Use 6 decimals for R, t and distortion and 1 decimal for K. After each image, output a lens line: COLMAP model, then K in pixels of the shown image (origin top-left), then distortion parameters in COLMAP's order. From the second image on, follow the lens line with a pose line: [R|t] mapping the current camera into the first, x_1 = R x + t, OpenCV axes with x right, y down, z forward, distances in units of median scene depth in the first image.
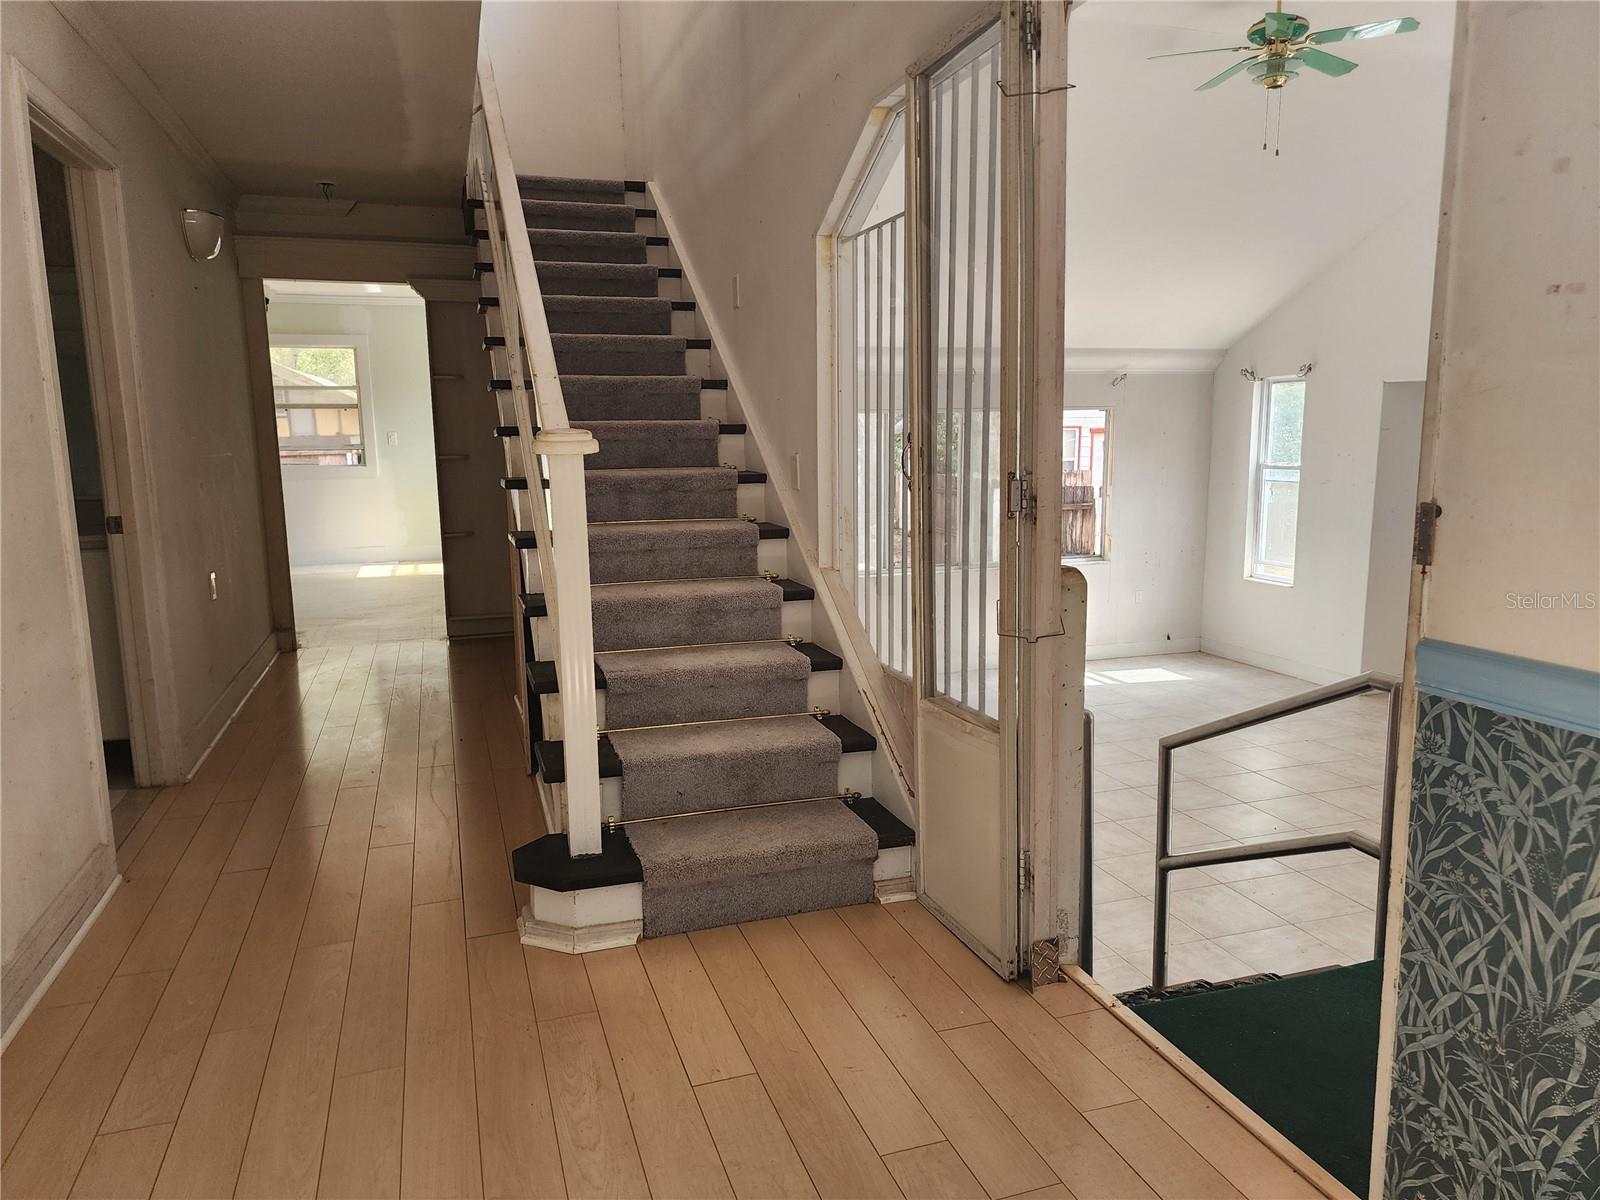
lens RADIAL K [[1062.9, 0, 804.9], [0, 1062.9, 597.1], [0, 0, 1]] dist [0.077271, -0.066491]
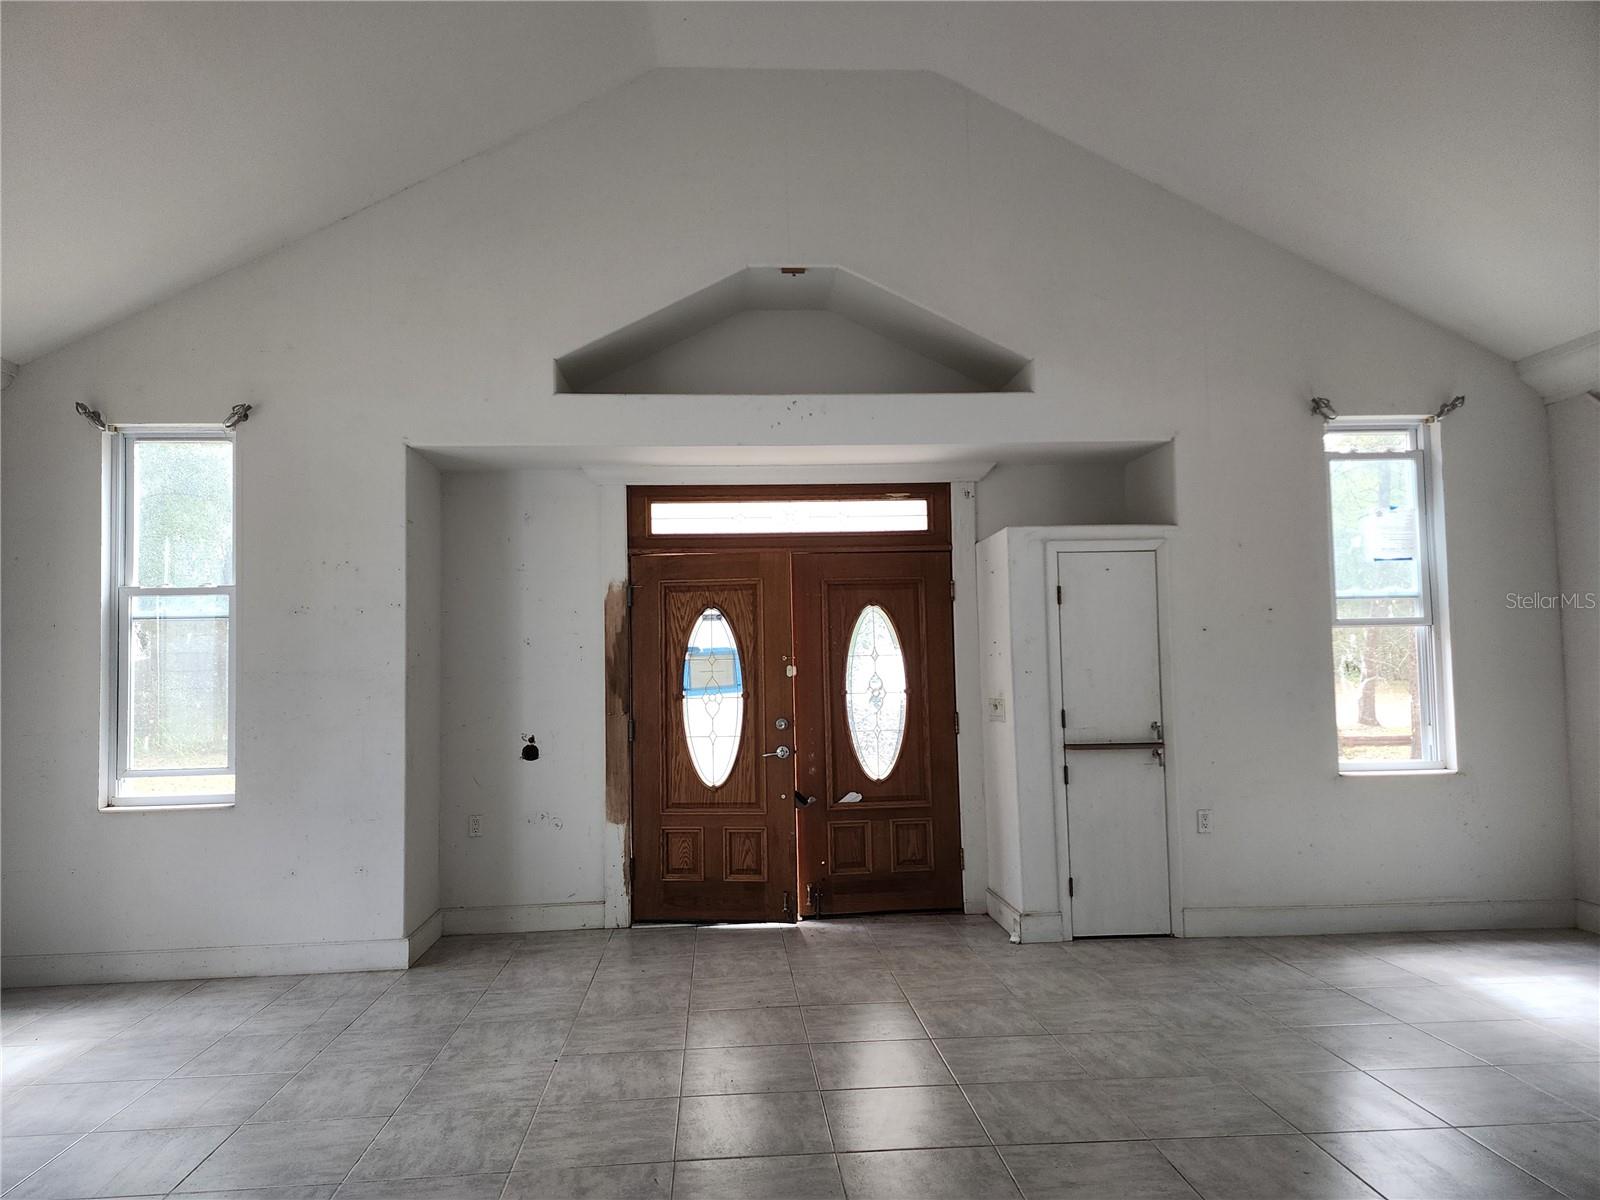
lens RADIAL K [[1062.9, 0, 797.4], [0, 1062.9, 607.9], [0, 0, 1]] dist [0.077271, -0.066491]
pose [[0.253926, 0.065980, 0.964971, -0.002960], [0.166303, 0.979835, -0.110758, -0.000097], [-0.952819, 0.188602, 0.237833, 0.573509]]
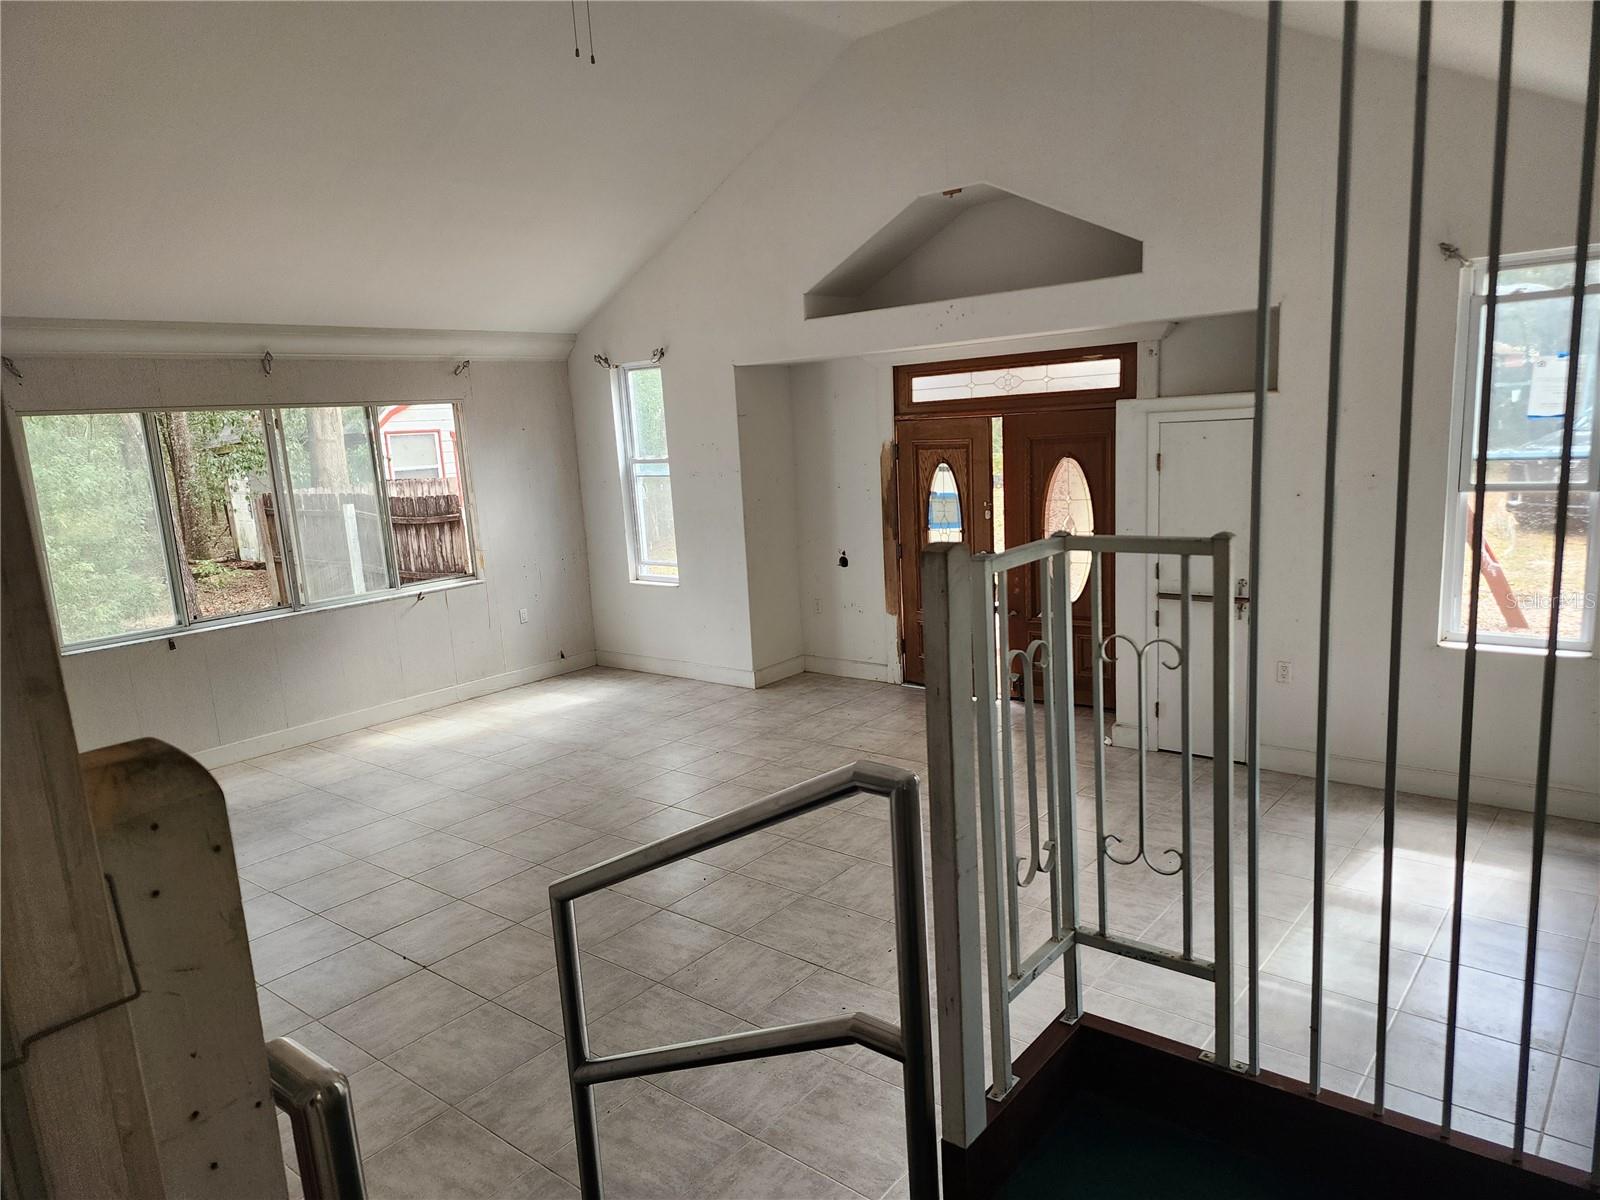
lens RADIAL K [[1062.9, 0, 795.2], [0, 1062.9, 612.1], [0, 0, 1]] dist [0.077271, -0.066491]
pose [[0.848657, -0.132843, 0.511991, 0.057236], [0.129354, 0.990681, 0.042633, -0.013236], [-0.512883, 0.030047, 0.857932, 0.143195]]
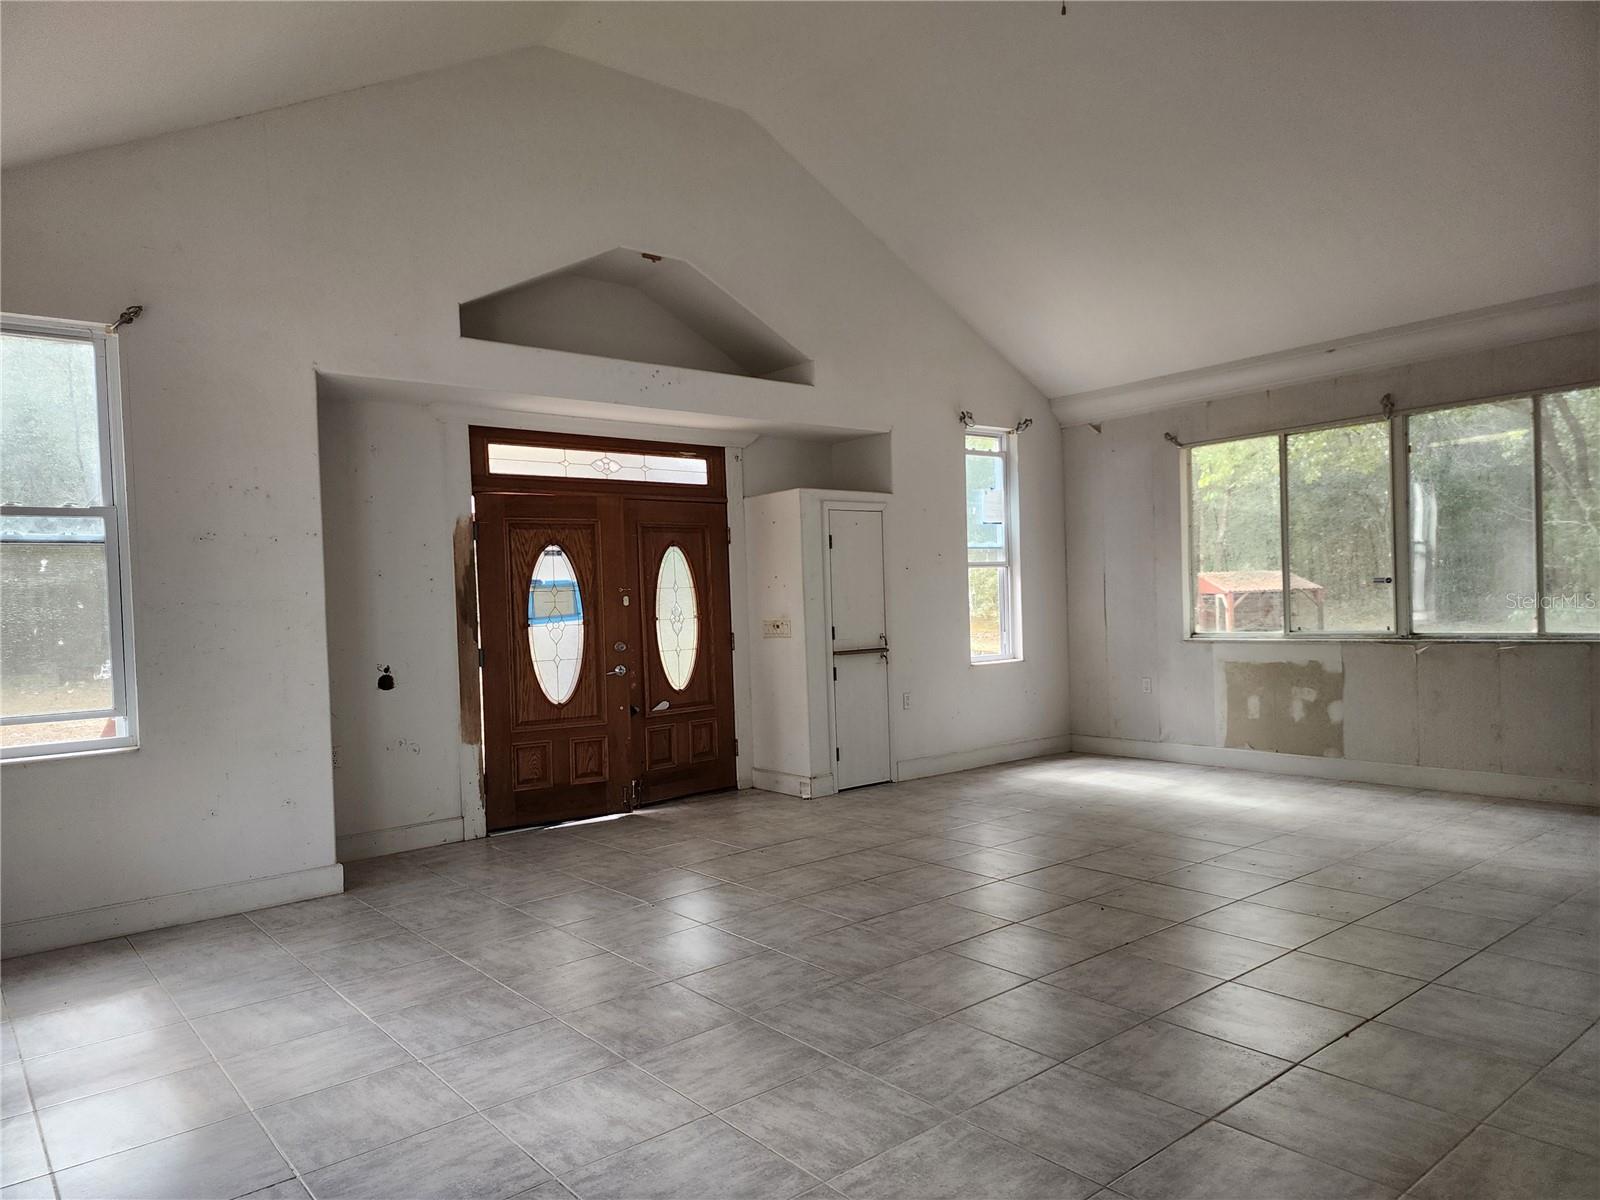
lens RADIAL K [[1062.9, 0, 808.0], [0, 1062.9, 607.7], [0, 0, 1]] dist [0.077271, -0.066491]
pose [[-0.363822, 0.016221, 0.931327, -0.118475], [0.181499, 0.981918, 0.053800, -0.043503], [-0.913615, 0.188608, -0.360188, 0.869491]]
